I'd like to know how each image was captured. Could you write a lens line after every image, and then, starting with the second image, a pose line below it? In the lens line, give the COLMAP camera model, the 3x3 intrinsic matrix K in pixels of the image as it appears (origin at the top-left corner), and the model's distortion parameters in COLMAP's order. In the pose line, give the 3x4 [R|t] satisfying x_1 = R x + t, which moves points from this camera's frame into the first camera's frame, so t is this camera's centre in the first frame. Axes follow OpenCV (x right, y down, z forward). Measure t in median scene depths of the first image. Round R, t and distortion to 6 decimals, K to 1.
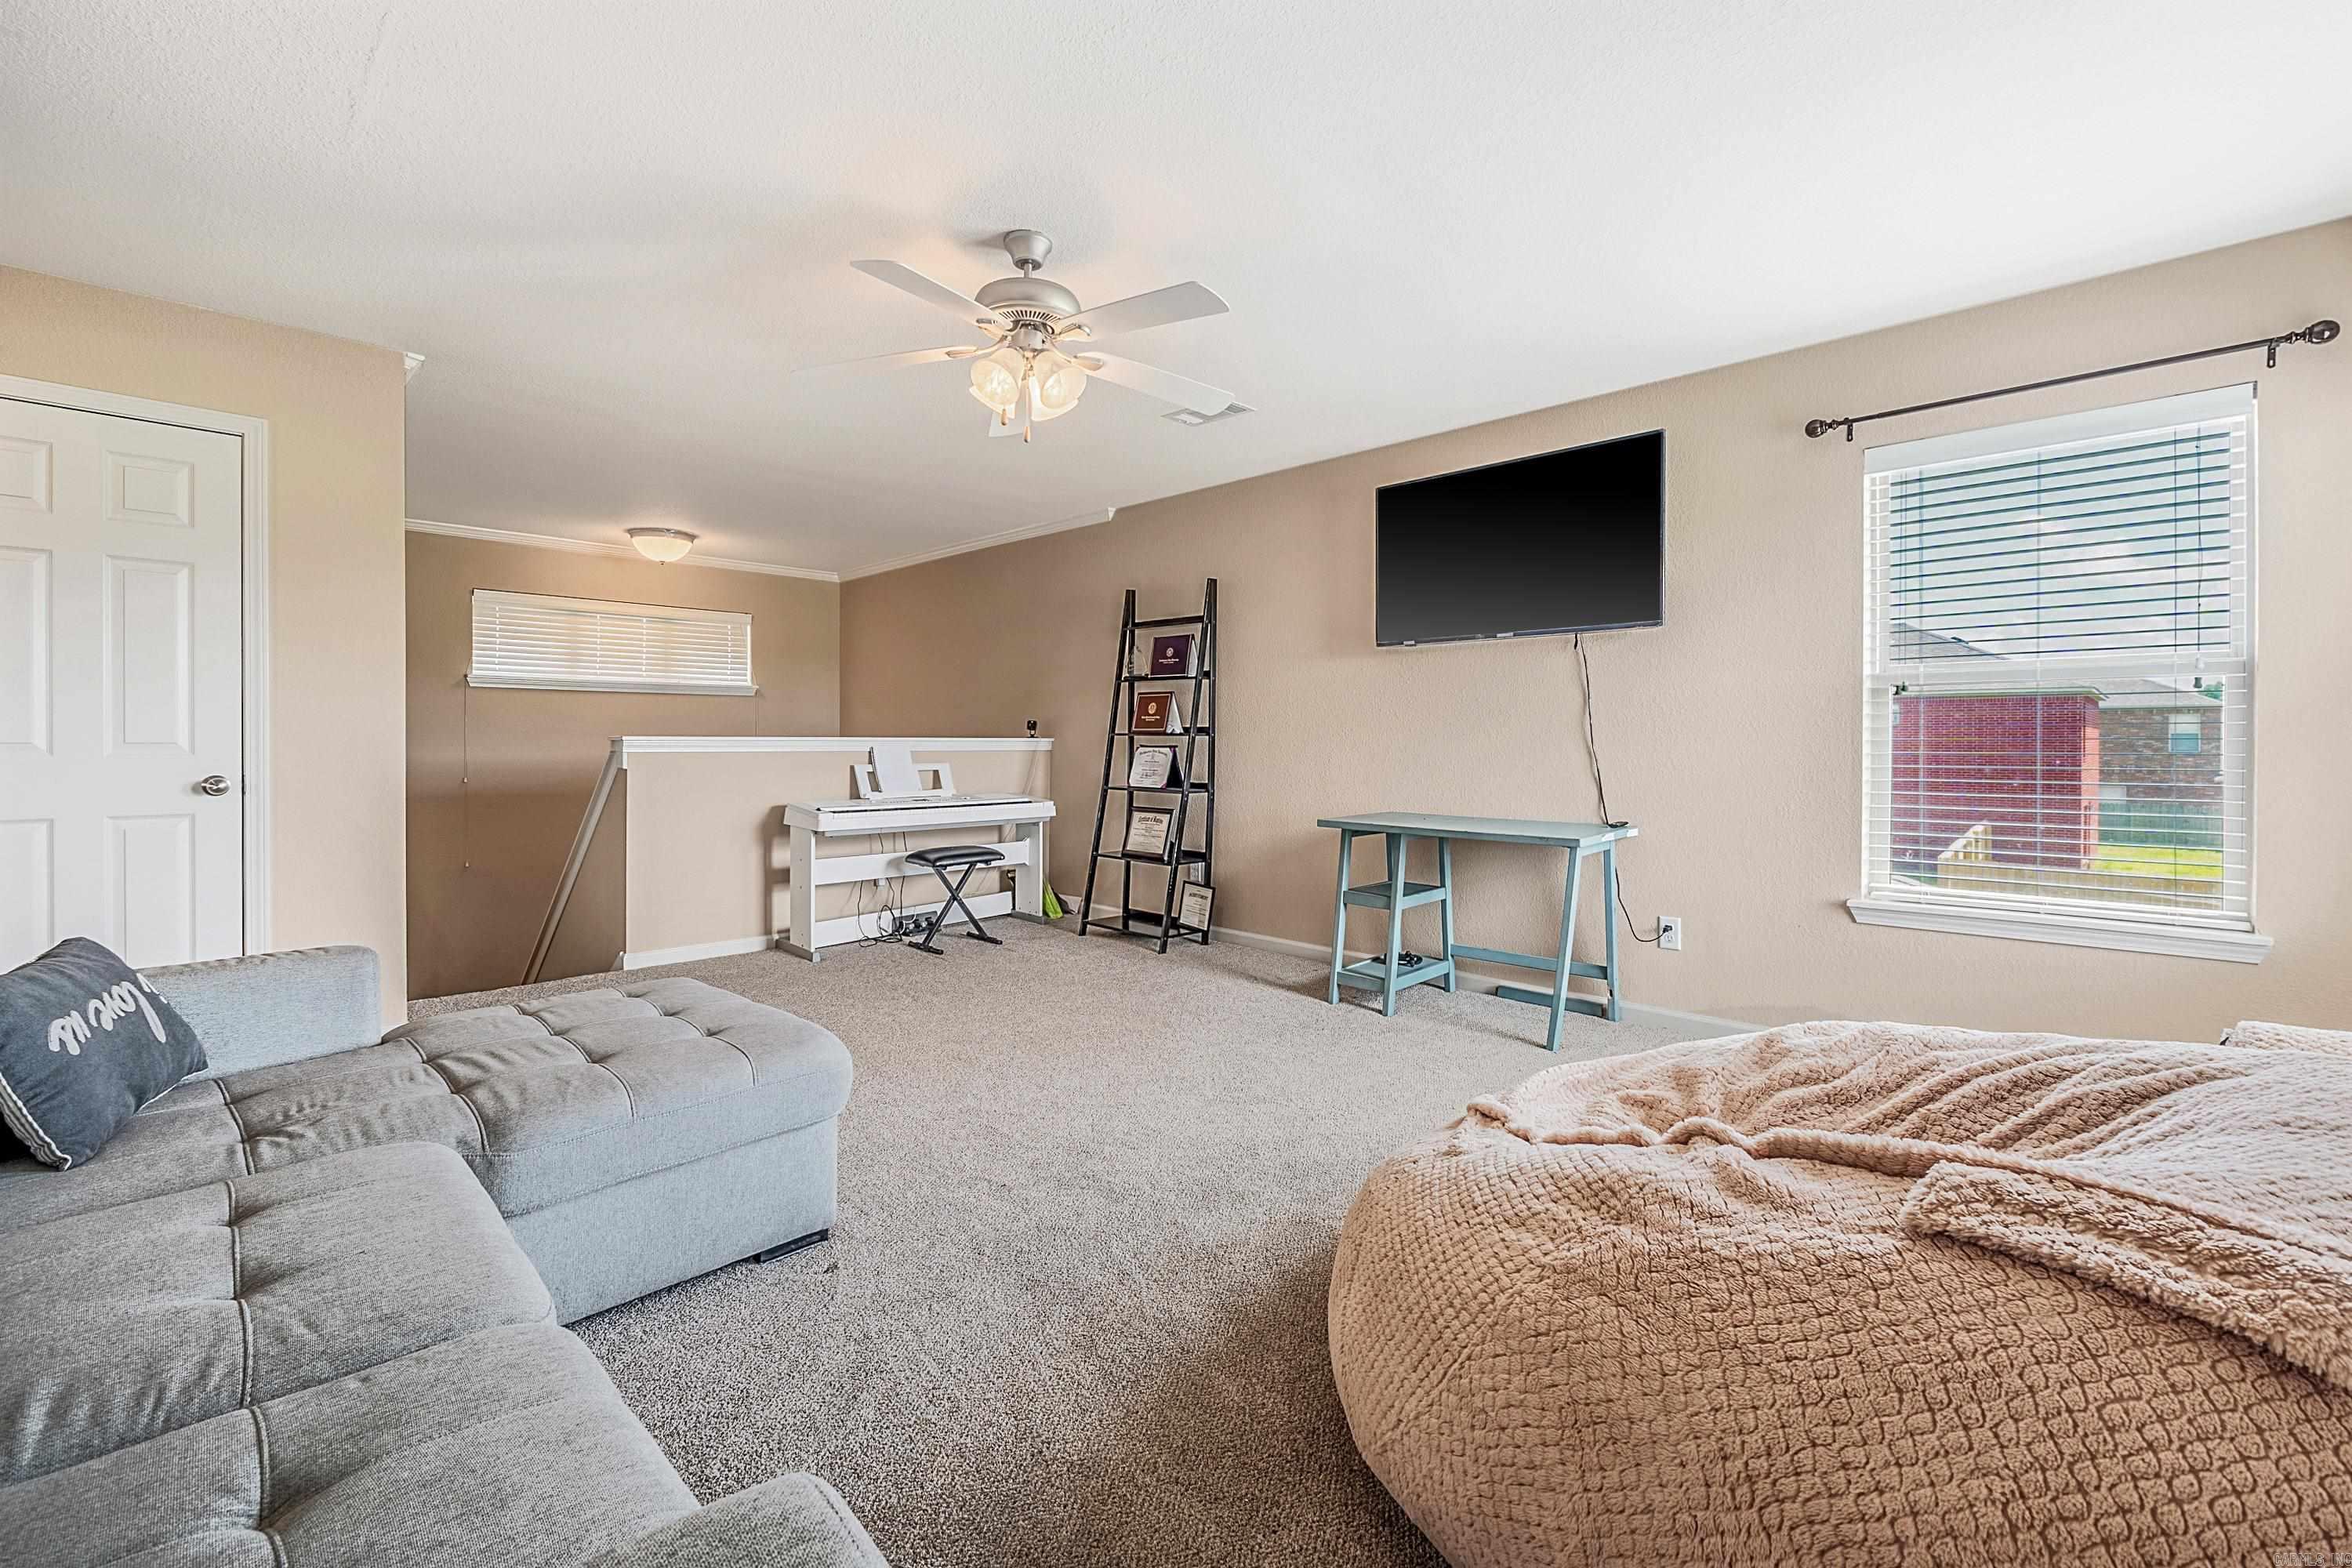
lens RADIAL K [[1003.6, 0, 1176.8], [0, 1003.6, 736.0], [0, 0, 1]] dist [-0.000723, -0.000061]
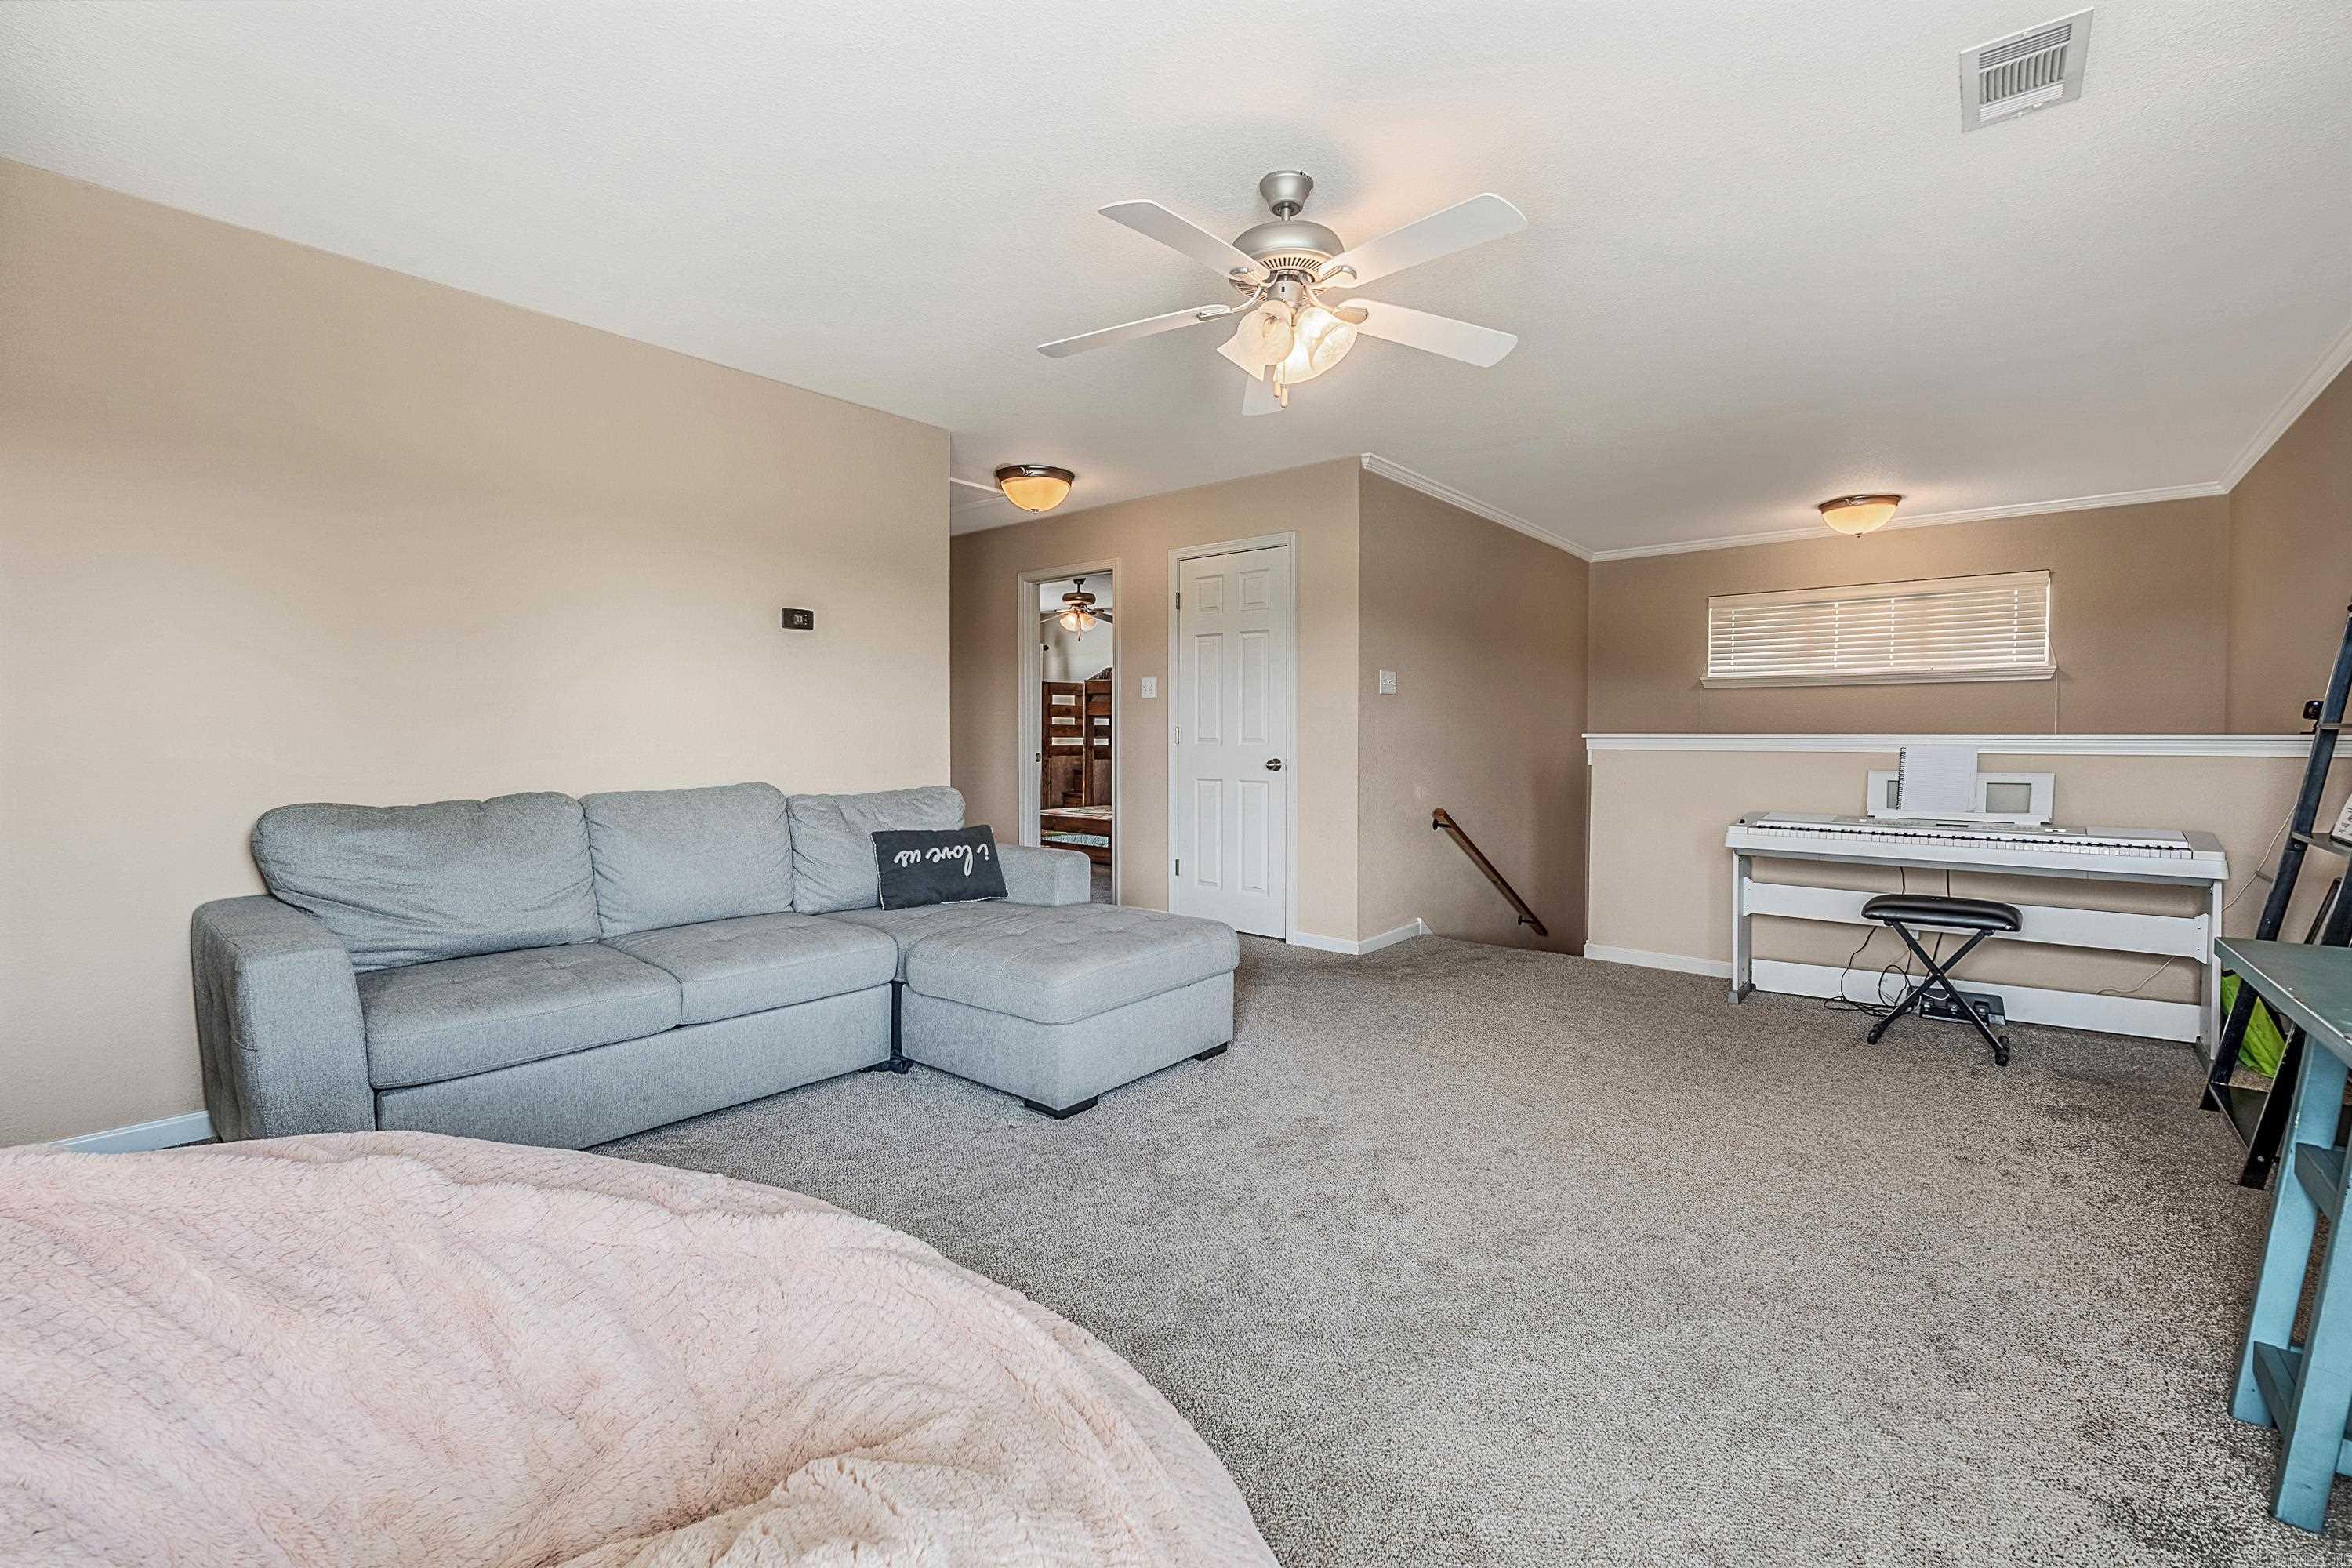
lens RADIAL K [[1003.6, 0, 1176.8], [0, 1003.6, 736.0], [0, 0, 1]] dist [-0.000723, -0.000061]
pose [[0.104270, 0.002993, -0.994544, 0.367719], [0.000445, 0.999995, 0.003056, -0.001217], [0.994549, -0.000761, 0.104268, 0.383444]]
